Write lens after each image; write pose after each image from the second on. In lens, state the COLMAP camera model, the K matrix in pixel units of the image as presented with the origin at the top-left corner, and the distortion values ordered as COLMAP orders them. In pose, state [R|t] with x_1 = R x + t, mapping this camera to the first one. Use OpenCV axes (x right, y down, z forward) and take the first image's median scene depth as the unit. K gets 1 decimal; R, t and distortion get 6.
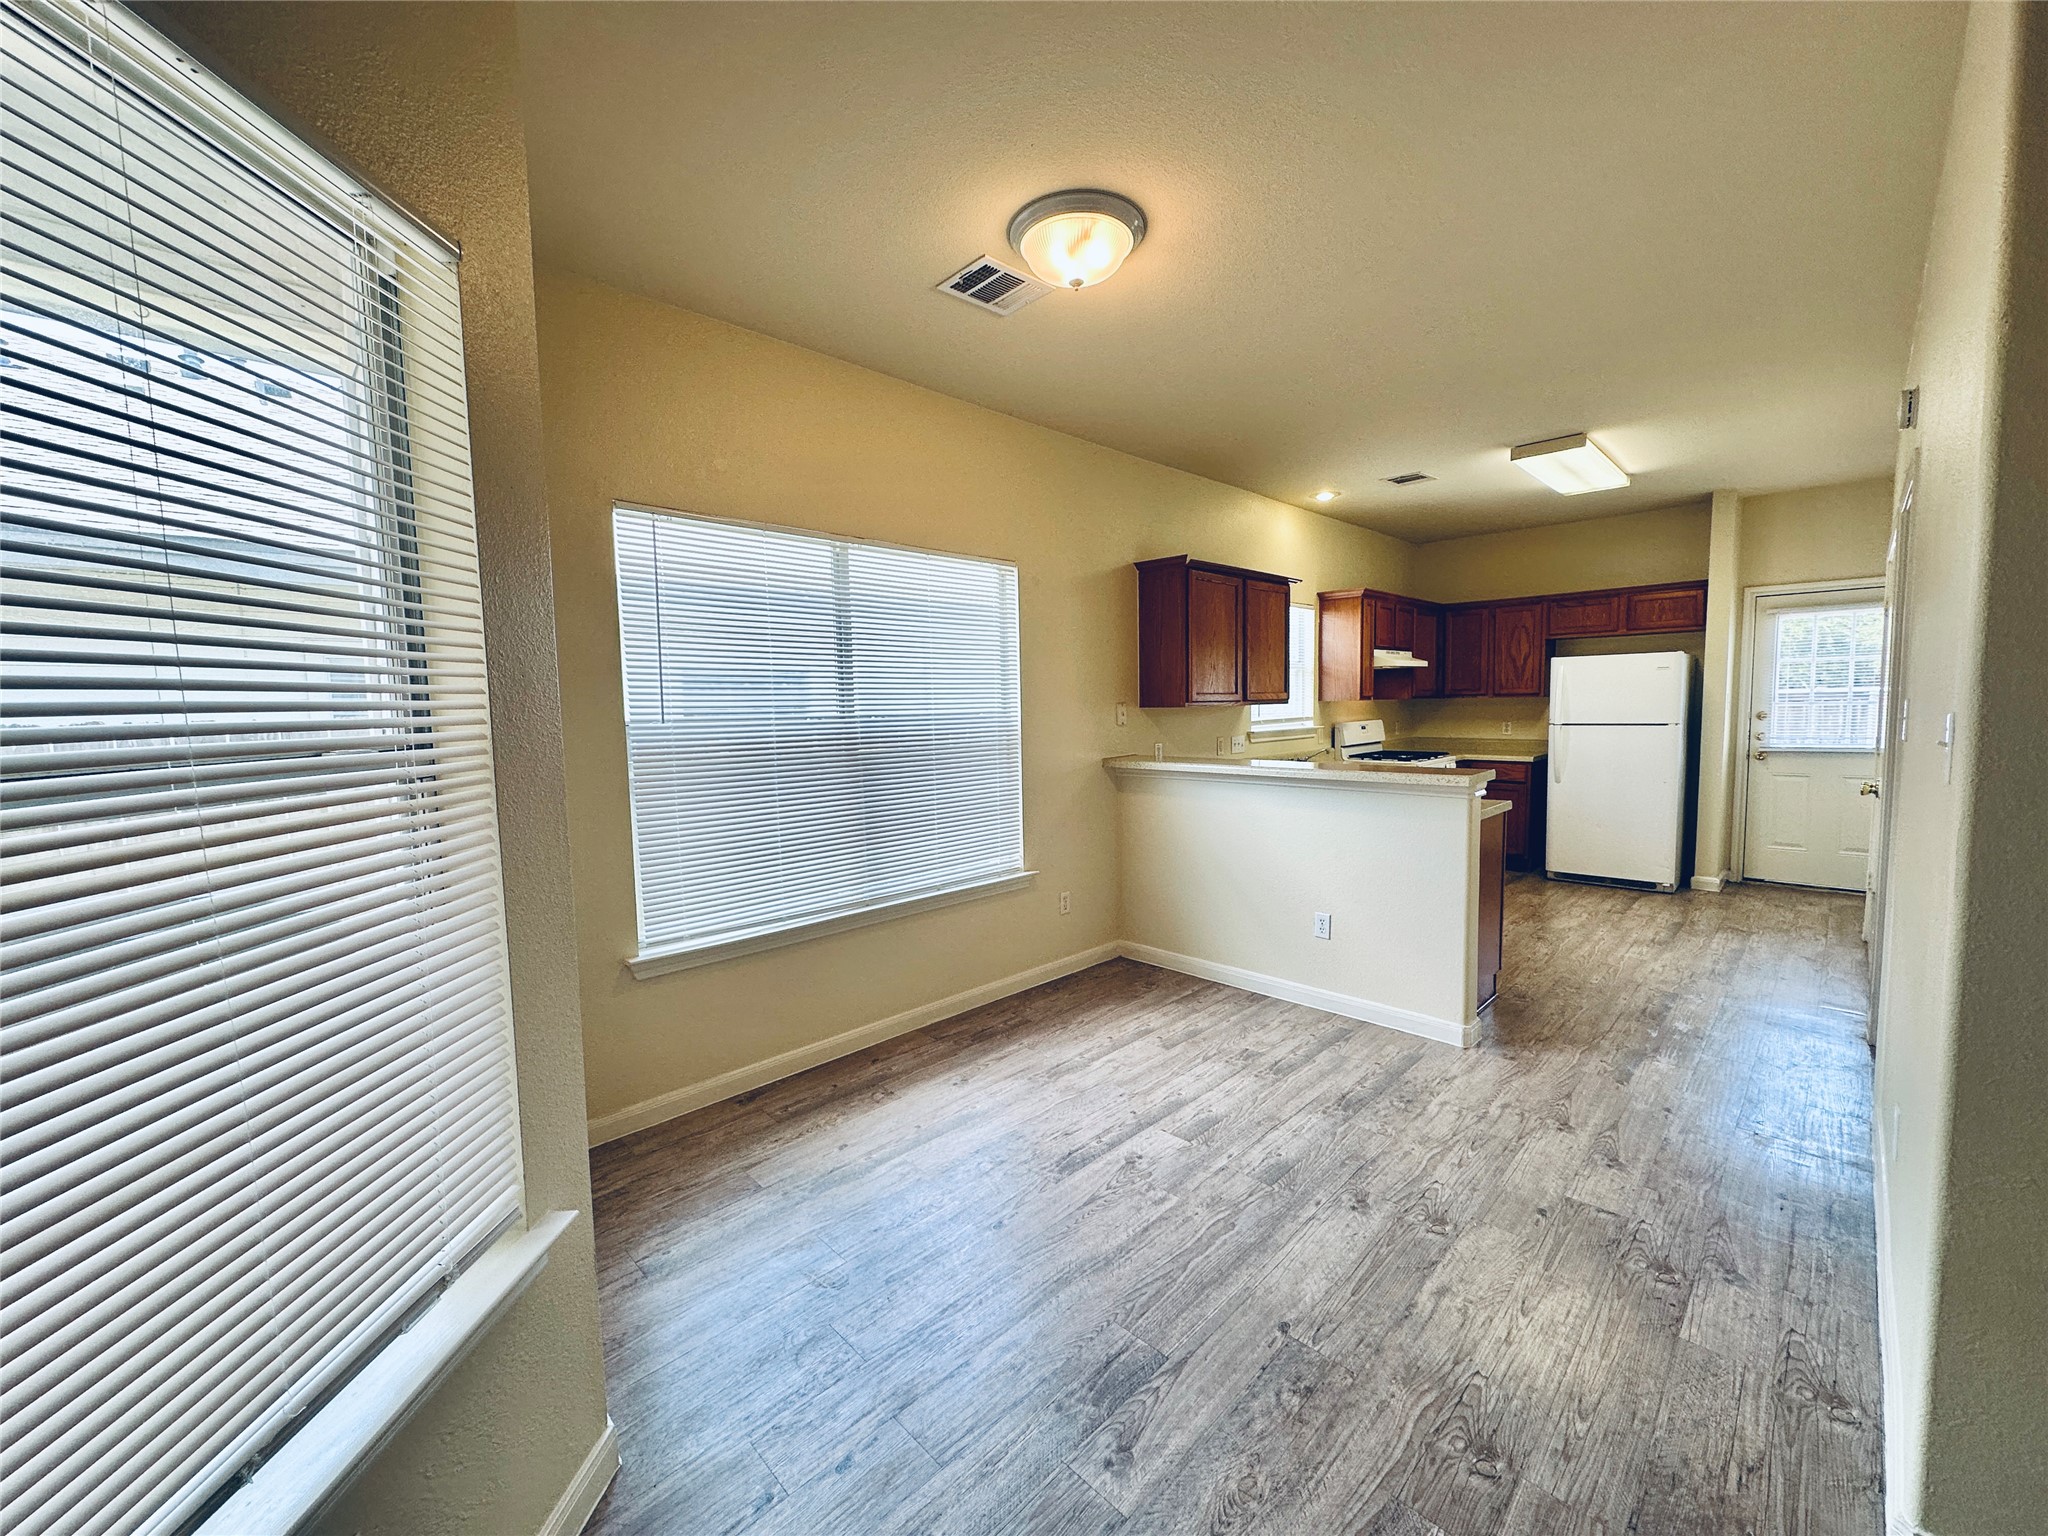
lens RADIAL K [[815.9, 0, 1022.6], [0, 815.9, 765.4], [0, 0, 1]] dist [-0.001290, 0.000458]
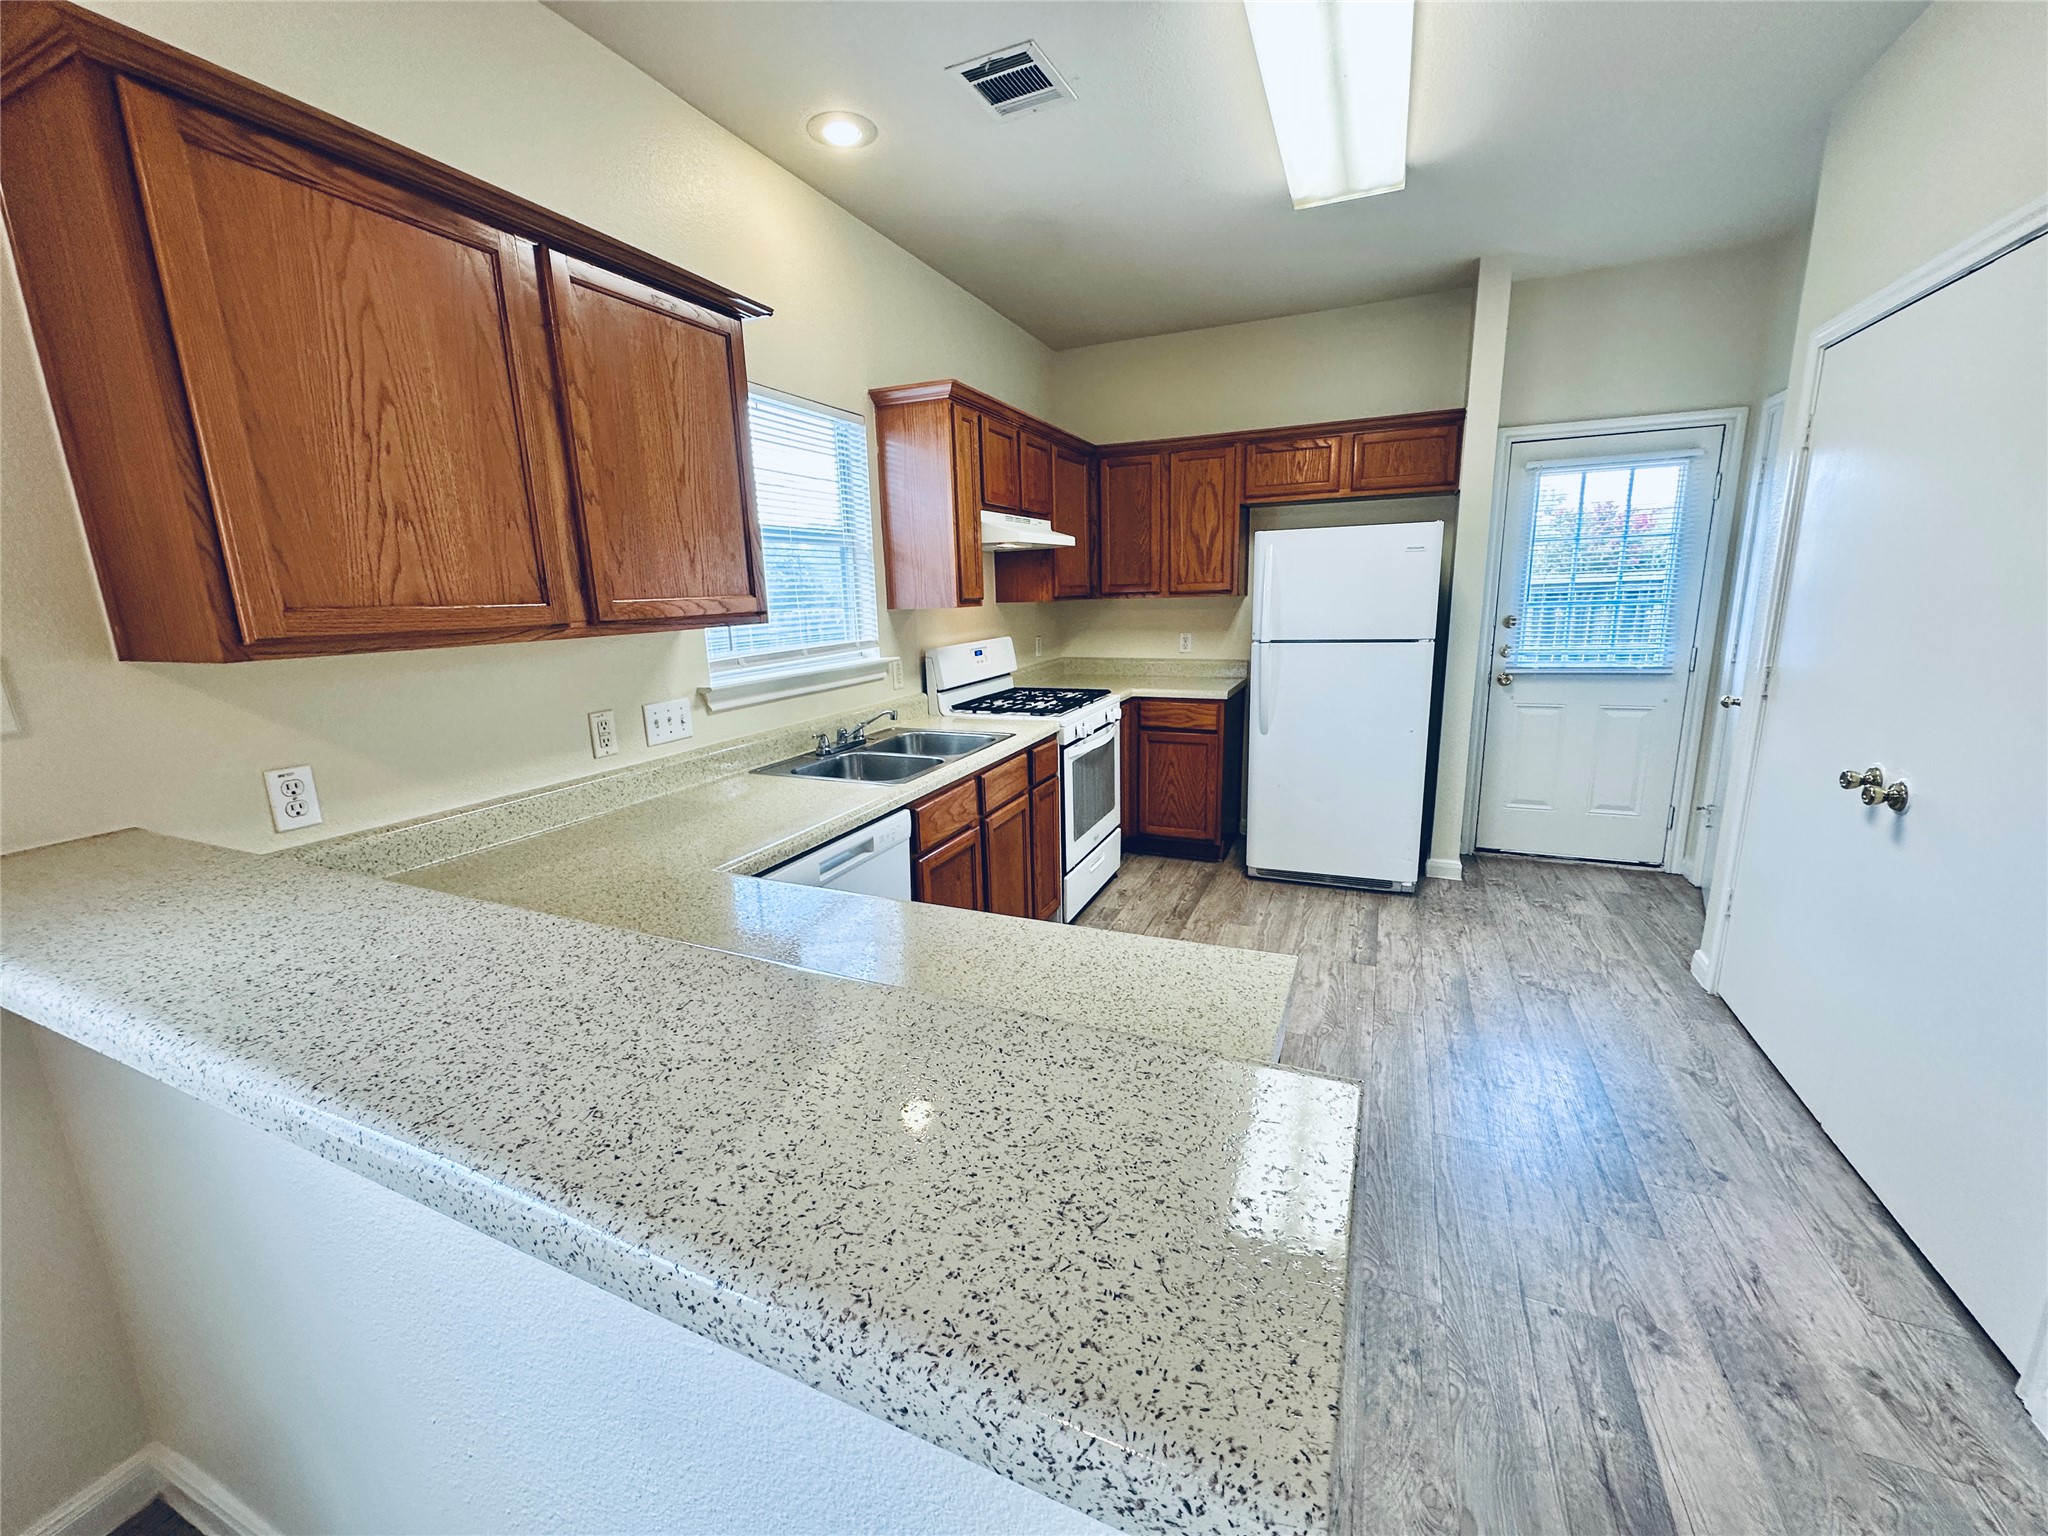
lens RADIAL K [[815.9, 0, 1023.6], [0, 815.9, 765.3], [0, 0, 1]] dist [-0.001290, 0.000458]
pose [[0.928613, -0.084756, 0.361240, 0.381070], [0.038490, 0.990314, 0.133408, -0.071359], [-0.369048, -0.109980, 0.922880, 0.730981]]
